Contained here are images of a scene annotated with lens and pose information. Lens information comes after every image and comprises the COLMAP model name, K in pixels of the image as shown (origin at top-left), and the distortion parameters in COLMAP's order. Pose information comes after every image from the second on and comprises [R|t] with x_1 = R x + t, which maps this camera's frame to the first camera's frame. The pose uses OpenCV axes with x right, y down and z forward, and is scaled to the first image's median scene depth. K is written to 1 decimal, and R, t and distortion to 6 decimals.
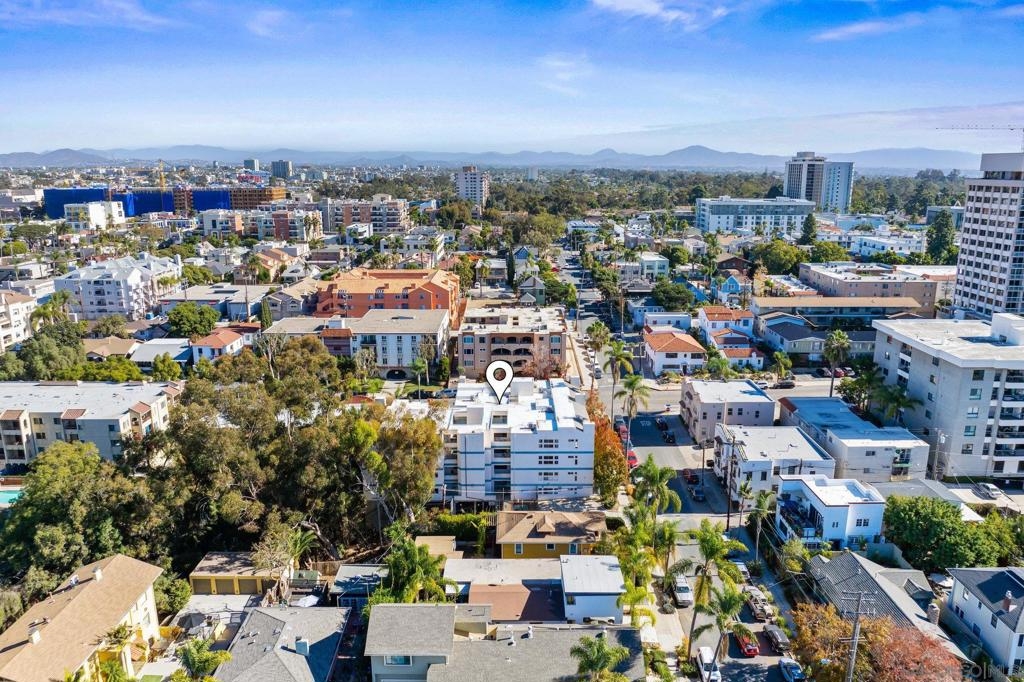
lens RADIAL K [[722.7, 0, 512.8], [0, 722.7, 296.1], [0, 0, 1]] dist [-0.001505, 0.002243]
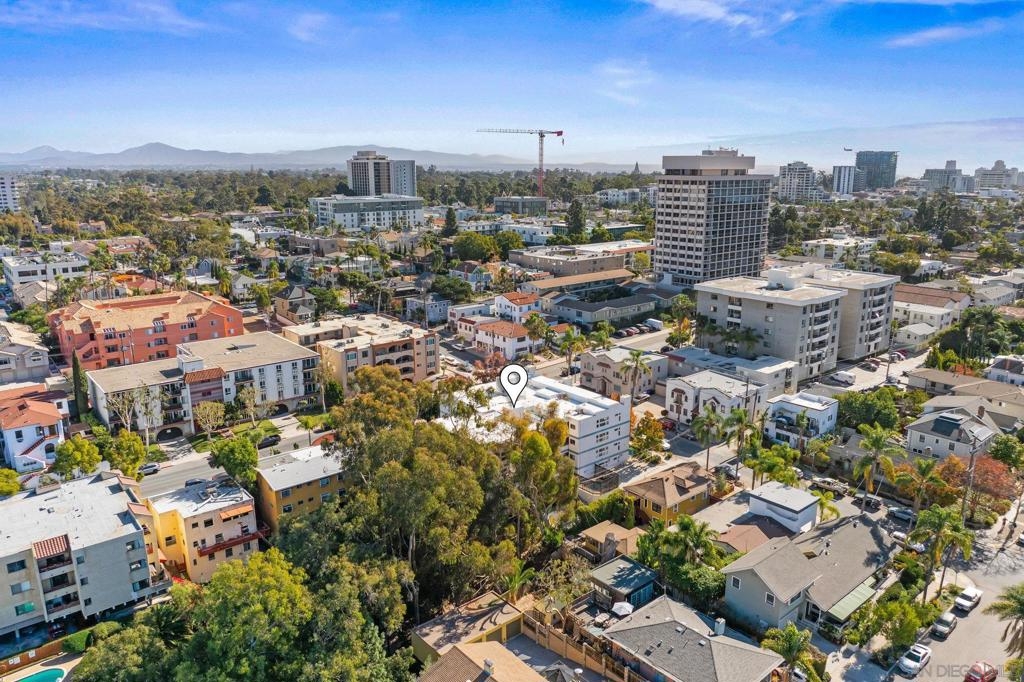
lens RADIAL K [[712.2, 0, 512.0], [0, 712.2, 341.0], [0, 0, 1]] dist [-0.023773, -0.001021]
pose [[0.772952, -0.155077, 0.615221, -0.460920], [0.114118, 0.987836, 0.105625, -0.031940], [-0.624117, -0.011435, 0.781247, 0.158611]]
